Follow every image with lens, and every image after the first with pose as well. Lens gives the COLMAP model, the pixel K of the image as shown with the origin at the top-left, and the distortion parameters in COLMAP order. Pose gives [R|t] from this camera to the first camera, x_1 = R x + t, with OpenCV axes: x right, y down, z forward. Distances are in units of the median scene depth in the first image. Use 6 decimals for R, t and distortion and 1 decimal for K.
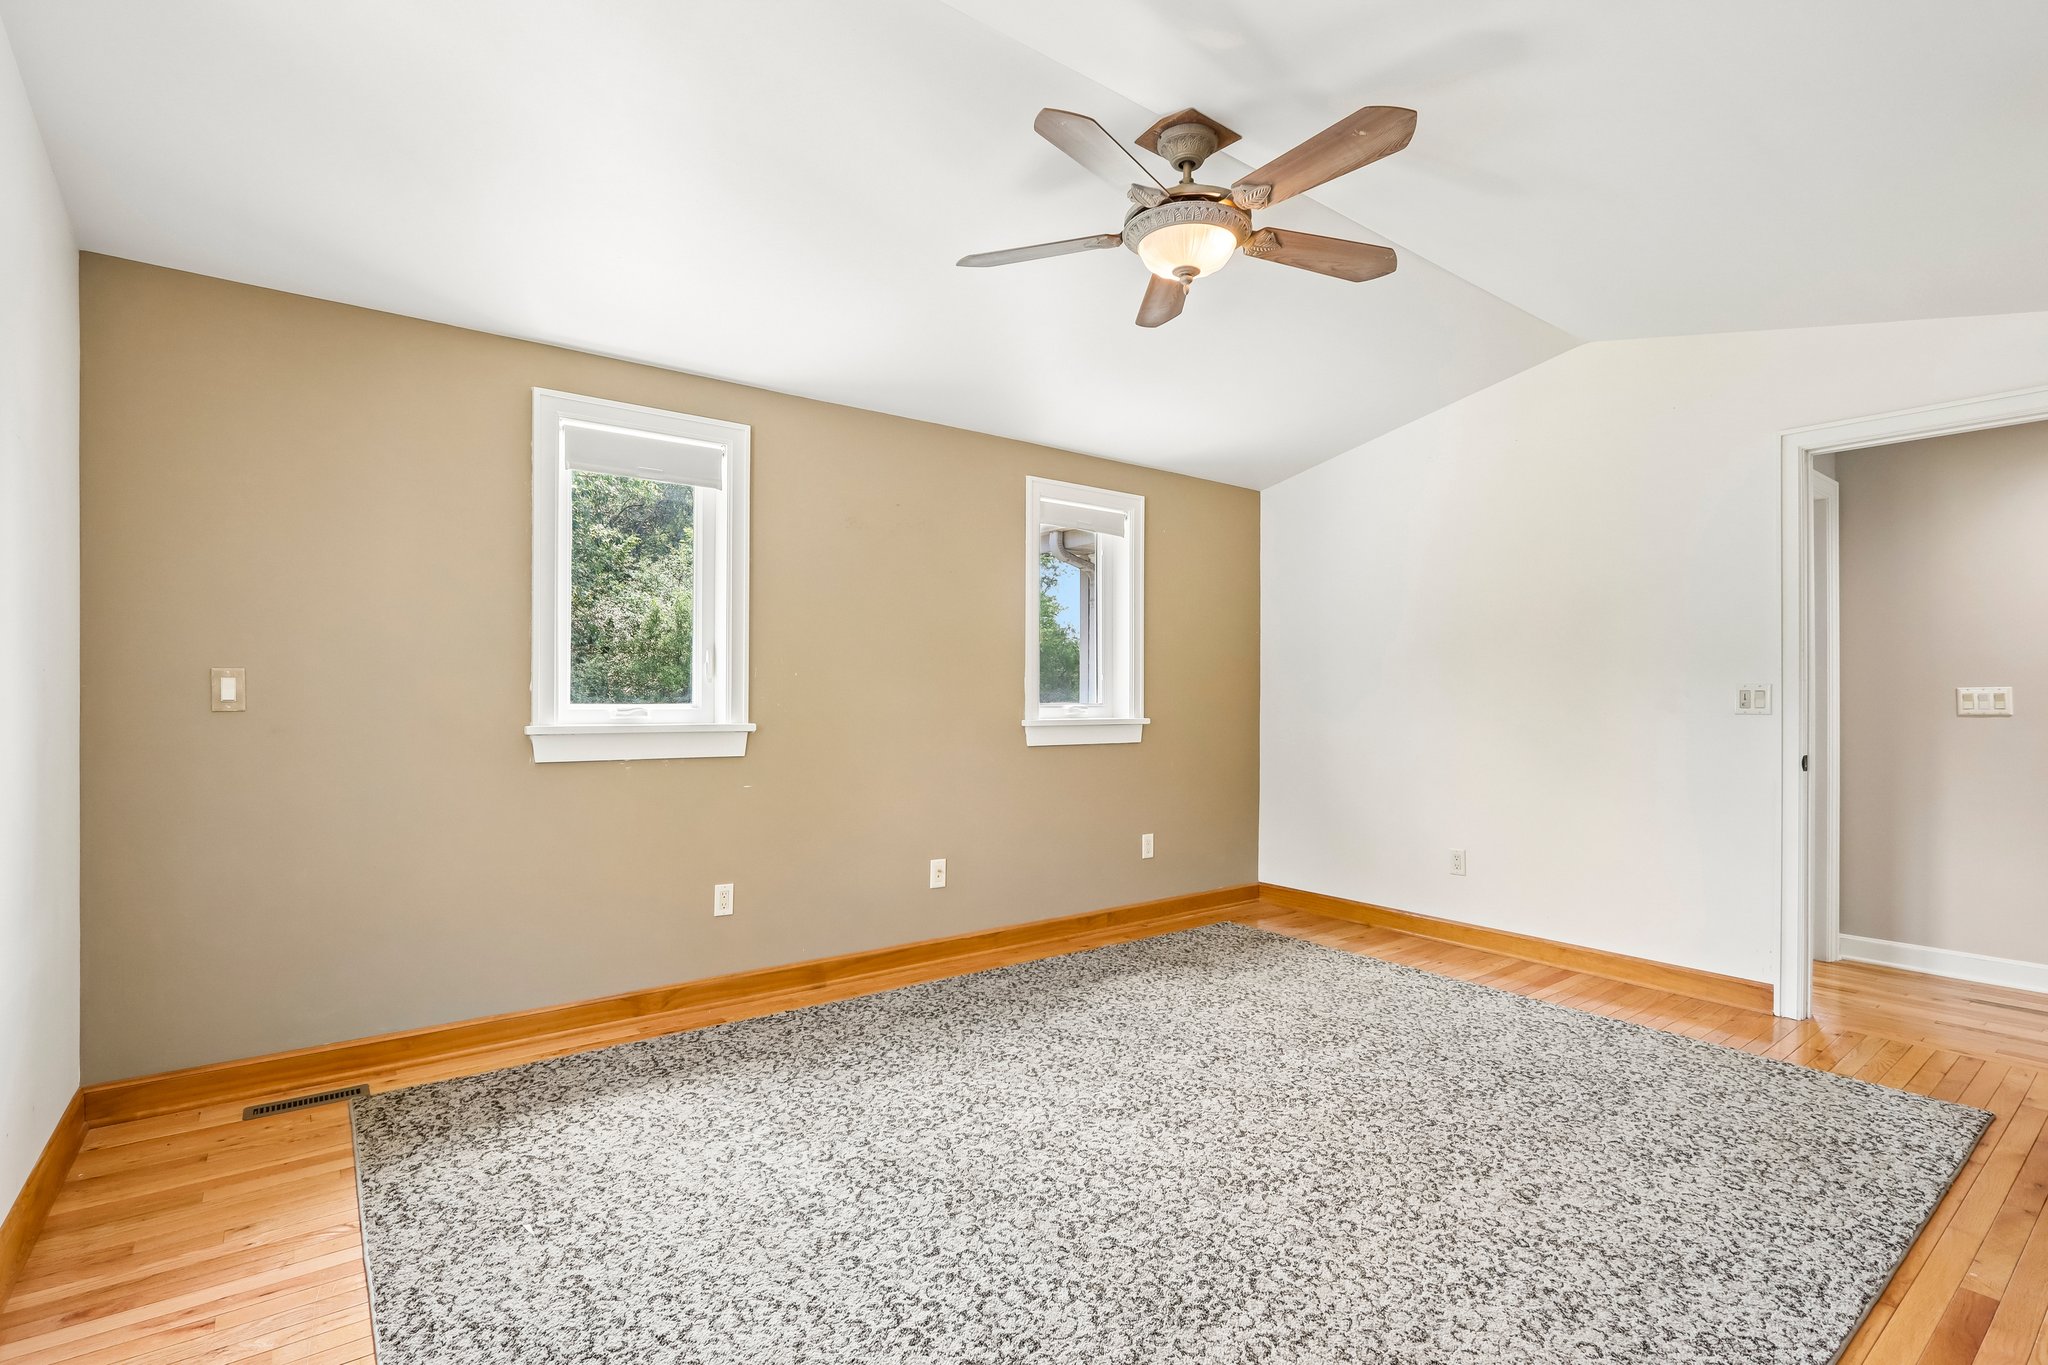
lens RADIAL K [[962.8, 0, 1017.1], [0, 962.8, 689.8], [0, 0, 1]] dist [-0.014461, 0.000867]
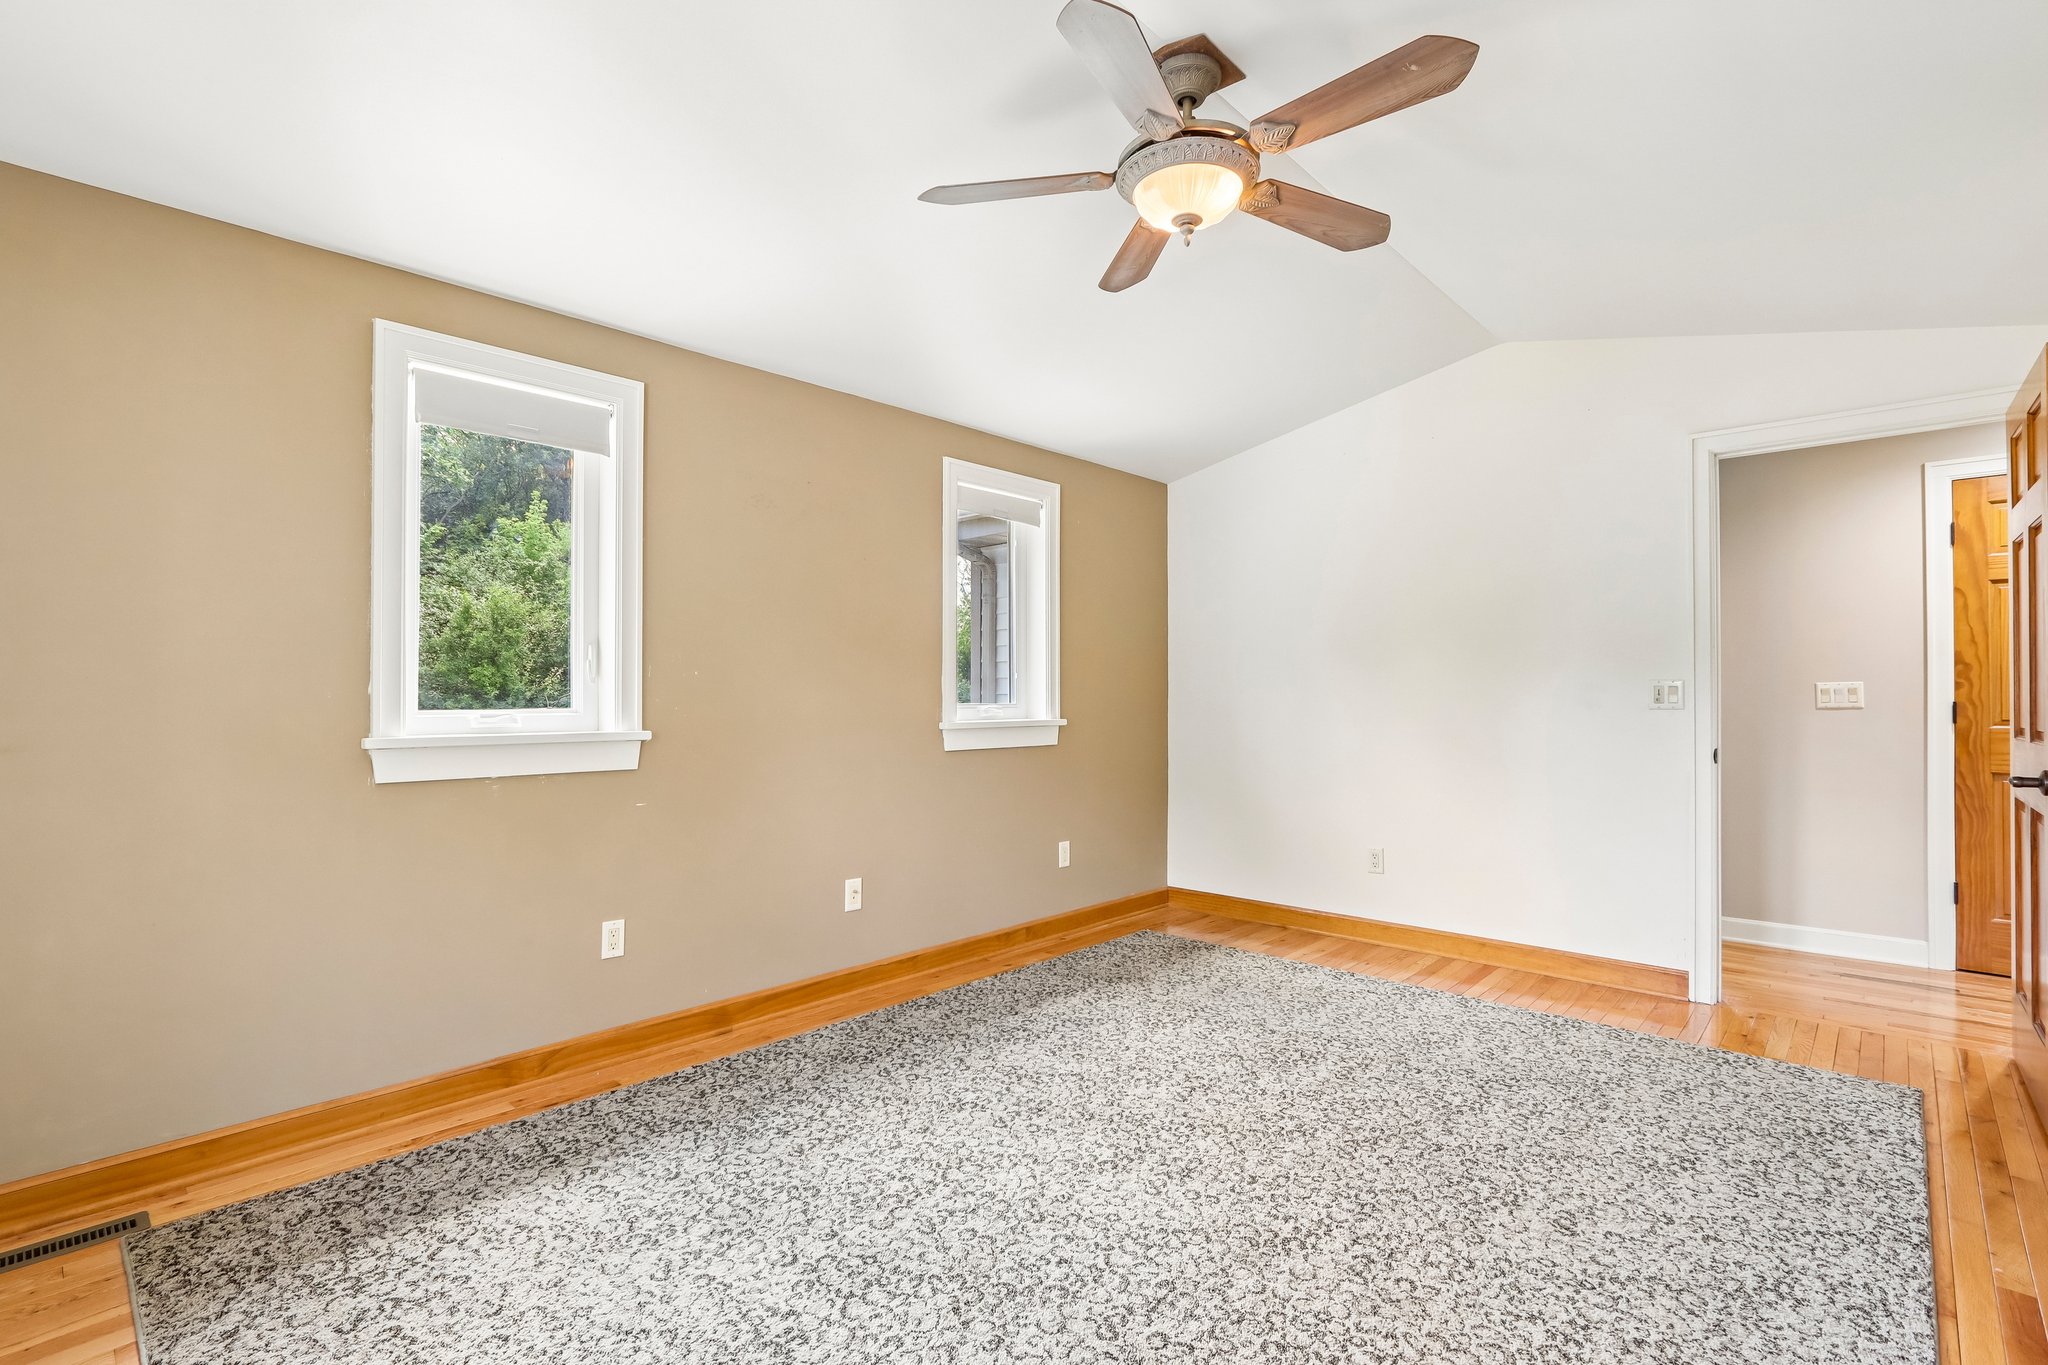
lens RADIAL K [[958.3, 0, 1017.6], [0, 958.3, 689.0], [0, 0, 1]] dist [-0.014161, 0.001673]
pose [[0.985408, -0.005877, 0.170109, -0.117102], [0.006159, 0.999980, -0.001127, 0.000712], [-0.170099, 0.002158, 0.985425, 0.132795]]
